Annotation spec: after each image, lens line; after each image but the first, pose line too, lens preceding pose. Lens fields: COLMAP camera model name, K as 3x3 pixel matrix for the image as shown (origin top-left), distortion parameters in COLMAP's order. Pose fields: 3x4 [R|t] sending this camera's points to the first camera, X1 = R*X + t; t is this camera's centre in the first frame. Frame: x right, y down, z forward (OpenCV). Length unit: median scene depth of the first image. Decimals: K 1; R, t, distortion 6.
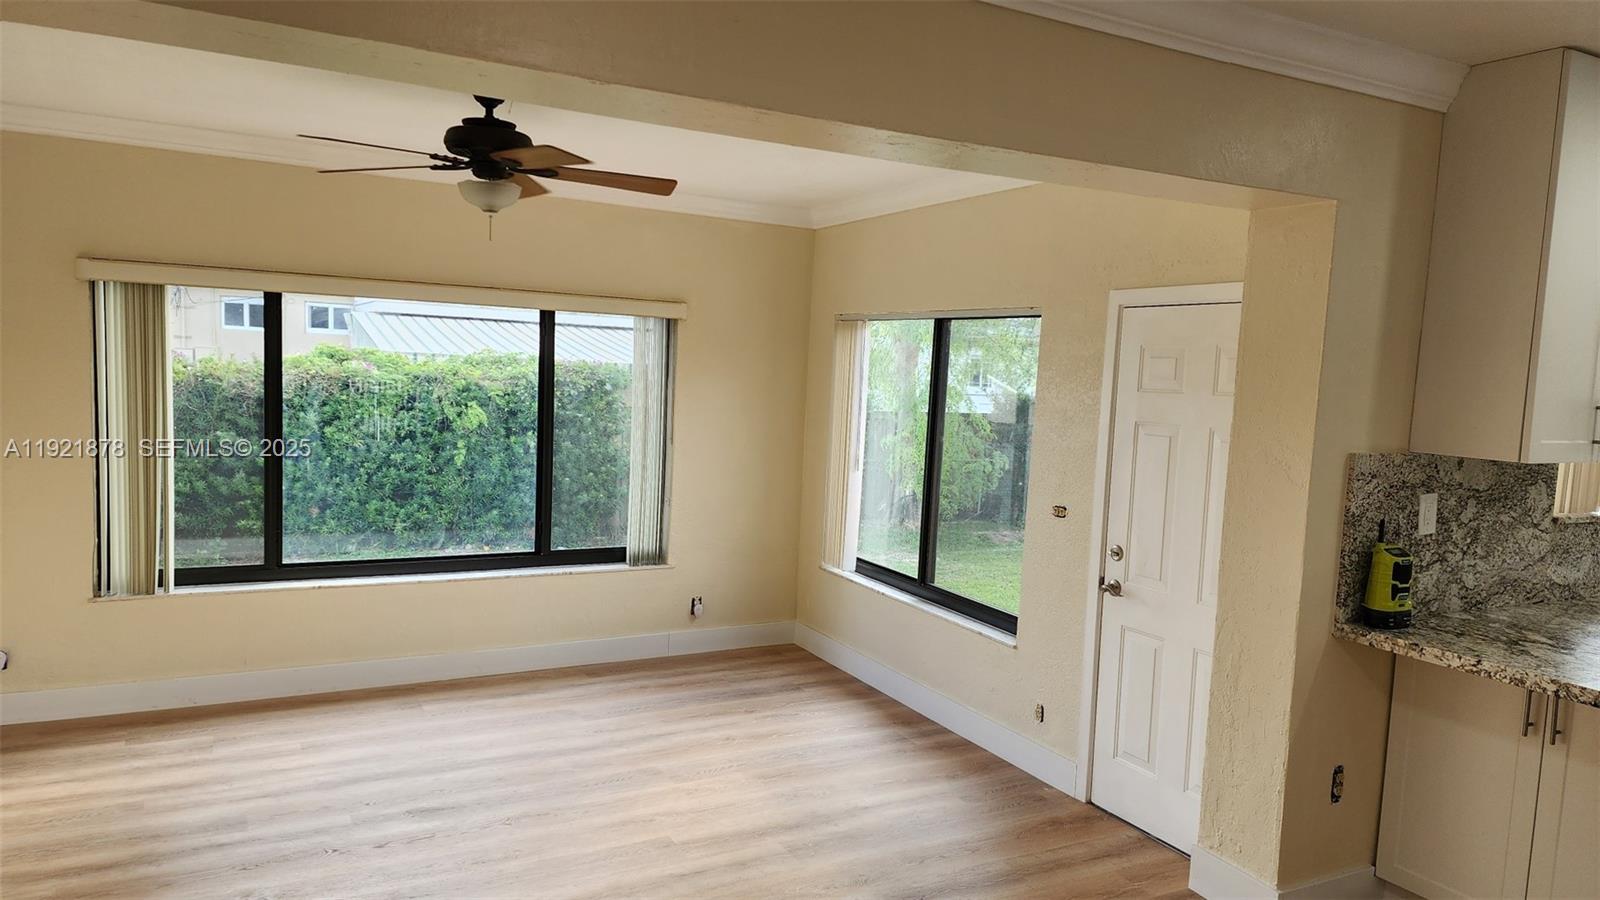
lens RADIAL K [[1069.7, 0, 810.2], [0, 1069.7, 462.6], [0, 0, 1]] dist [0.066171, -0.061805]
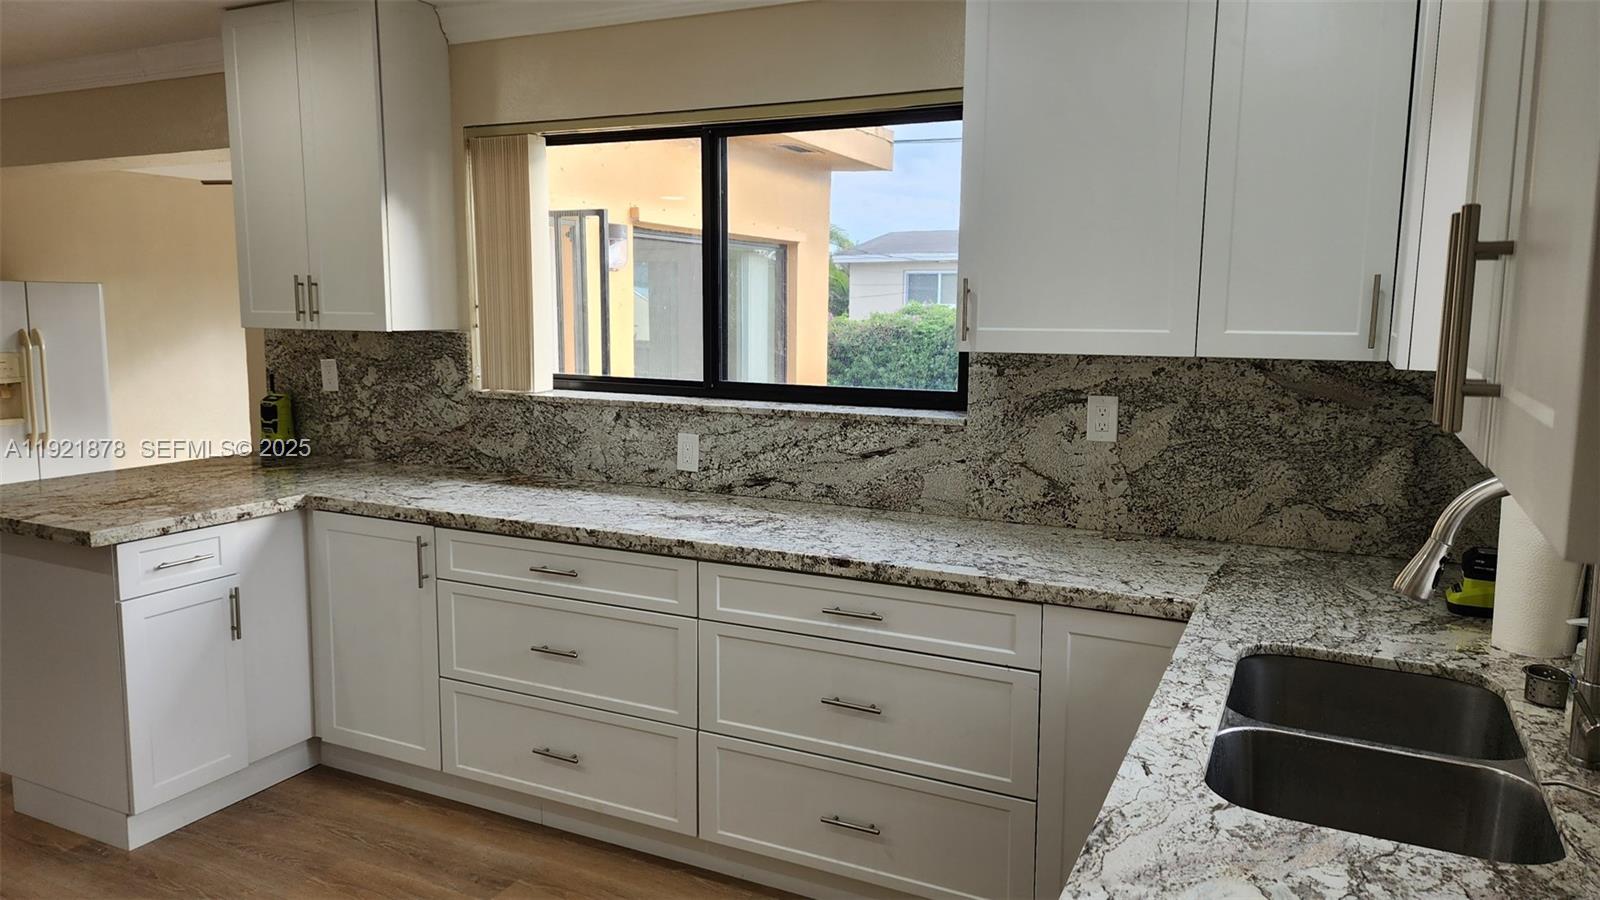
lens RADIAL K [[1069.7, 0, 805.8], [0, 1069.7, 437.1], [0, 0, 1]] dist [0.066171, -0.061805]
pose [[0.581927, 0.059529, -0.811059, 1.724676], [-0.057021, 0.997849, 0.032327, 0.042080], [0.811240, 0.027436, 0.584070, 0.639197]]
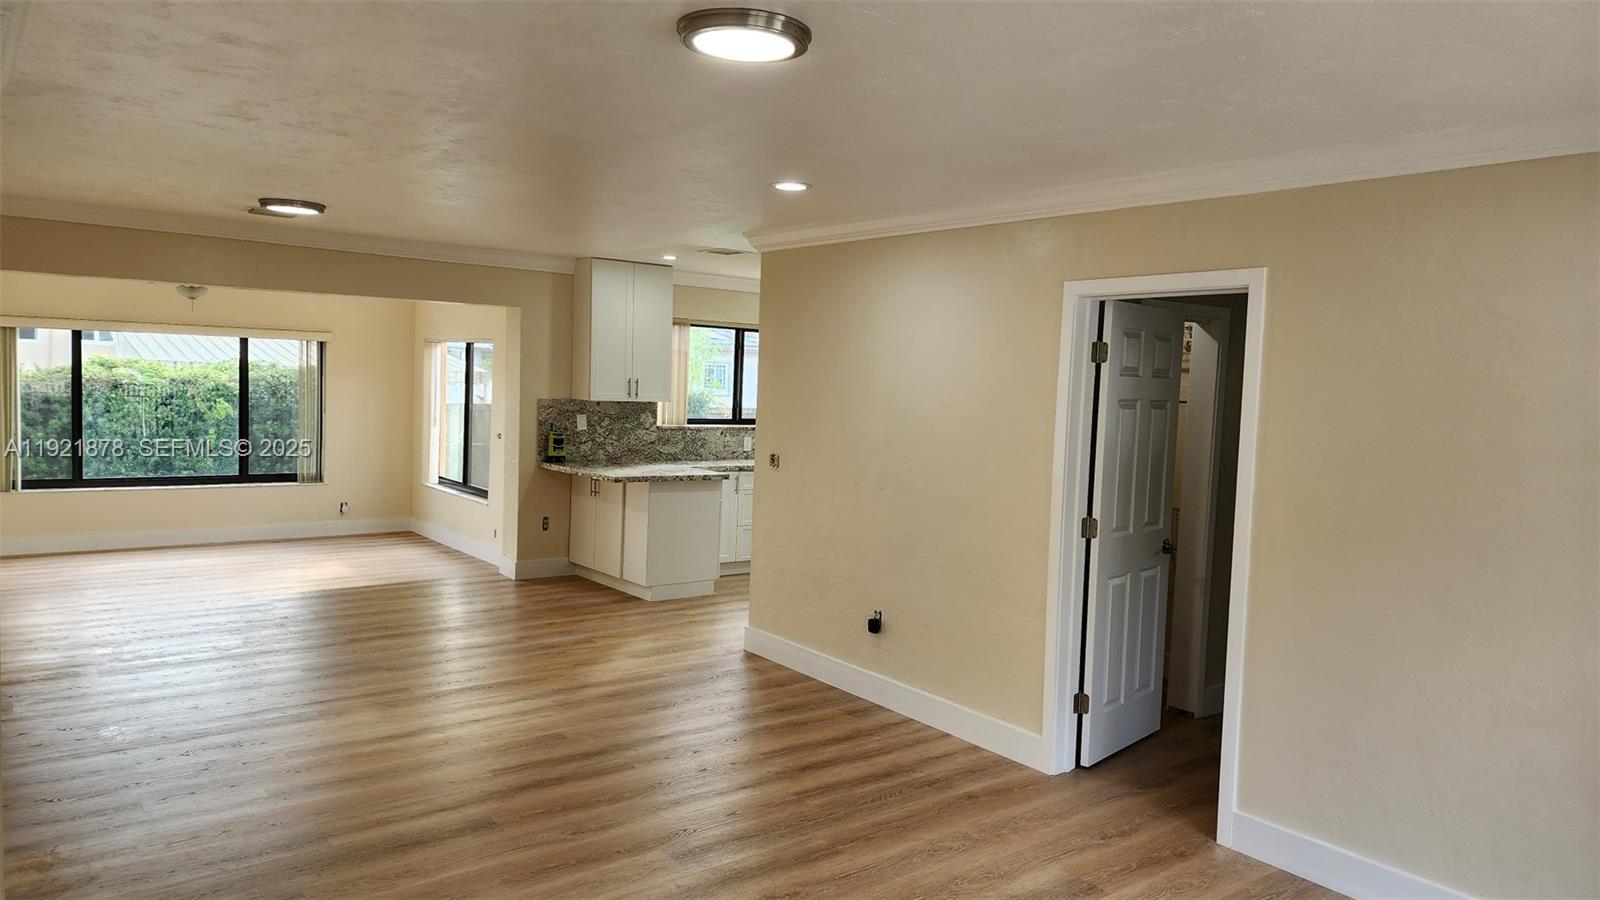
lens RADIAL K [[1069.7, 0, 824.1], [0, 1069.7, 450.8], [0, 0, 1]] dist [0.066171, -0.061805]
pose [[0.984128, -0.019512, 0.176385, 0.615123], [0.022456, 0.999640, -0.014710, 0.151343], [-0.176034, 0.018437, 0.984211, -1.507950]]
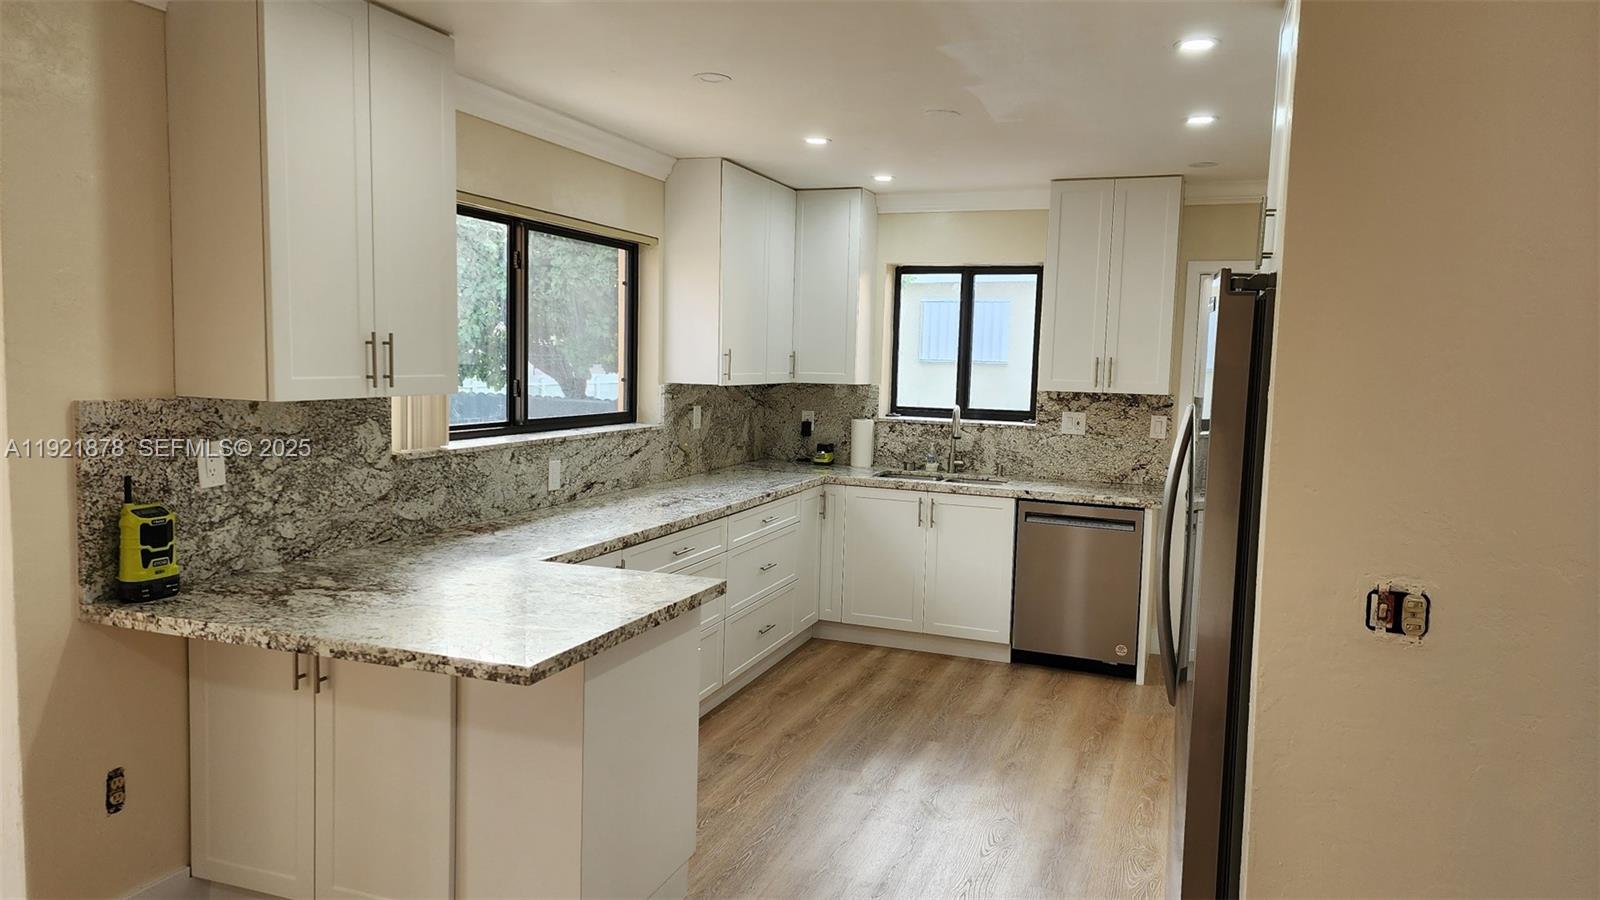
lens RADIAL K [[1069.7, 0, 799.0], [0, 1069.7, 441.8], [0, 0, 1]] dist [0.066171, -0.061805]
pose [[0.758071, -0.082134, 0.646980, 0.320063], [0.072650, 0.996499, 0.041381, 0.024045], [-0.648113, 0.015634, 0.761384, -0.000386]]
